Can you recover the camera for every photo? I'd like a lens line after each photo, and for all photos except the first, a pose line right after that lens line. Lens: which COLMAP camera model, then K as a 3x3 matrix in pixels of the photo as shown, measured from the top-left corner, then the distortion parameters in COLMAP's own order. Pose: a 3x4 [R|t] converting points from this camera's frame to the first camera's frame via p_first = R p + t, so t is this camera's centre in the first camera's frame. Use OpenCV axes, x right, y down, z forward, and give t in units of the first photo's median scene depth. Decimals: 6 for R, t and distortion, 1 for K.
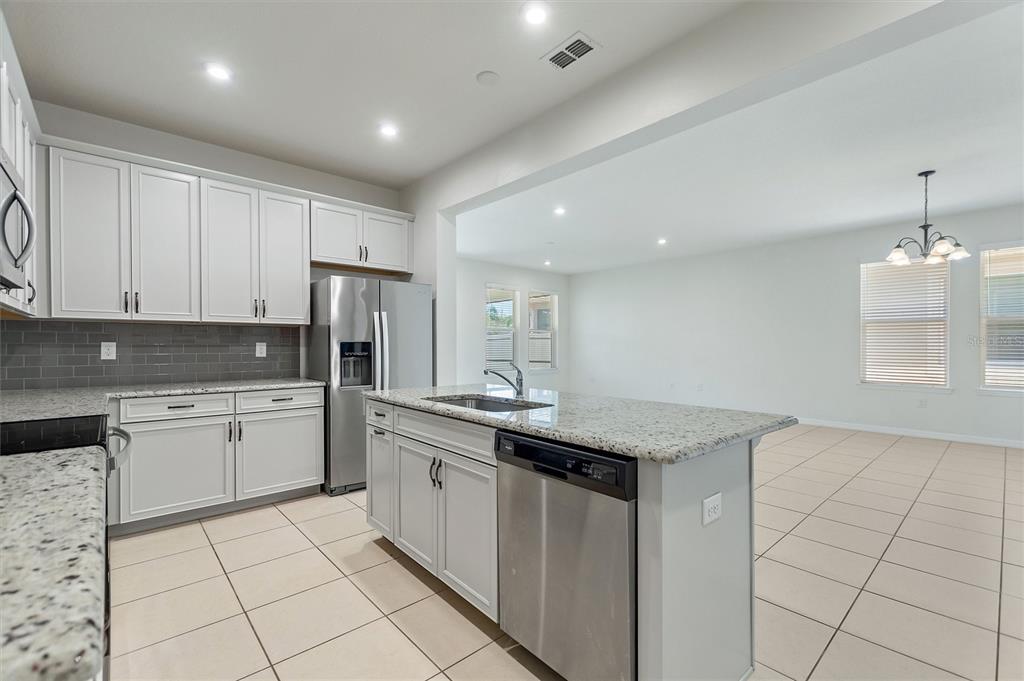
lens RADIAL K [[440.9, 0, 506.0], [0, 440.9, 347.3], [0, 0, 1]] dist [-0.003515, 0.000022]
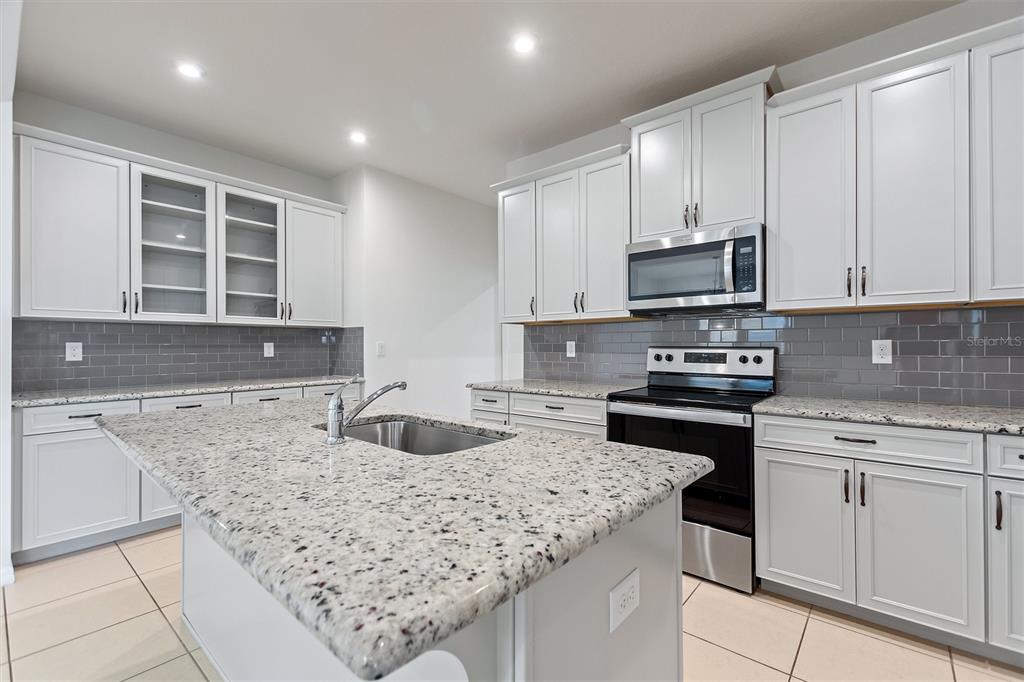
lens RADIAL K [[444.7, 0, 518.7], [0, 444.7, 343.6], [0, 0, 1]] dist [0.008439, -0.000198]
pose [[0.987736, -0.001880, 0.156120, -0.113520], [0.003126, 0.999965, -0.007741, 0.000764], [-0.156100, 0.008134, 0.987708, -0.099947]]
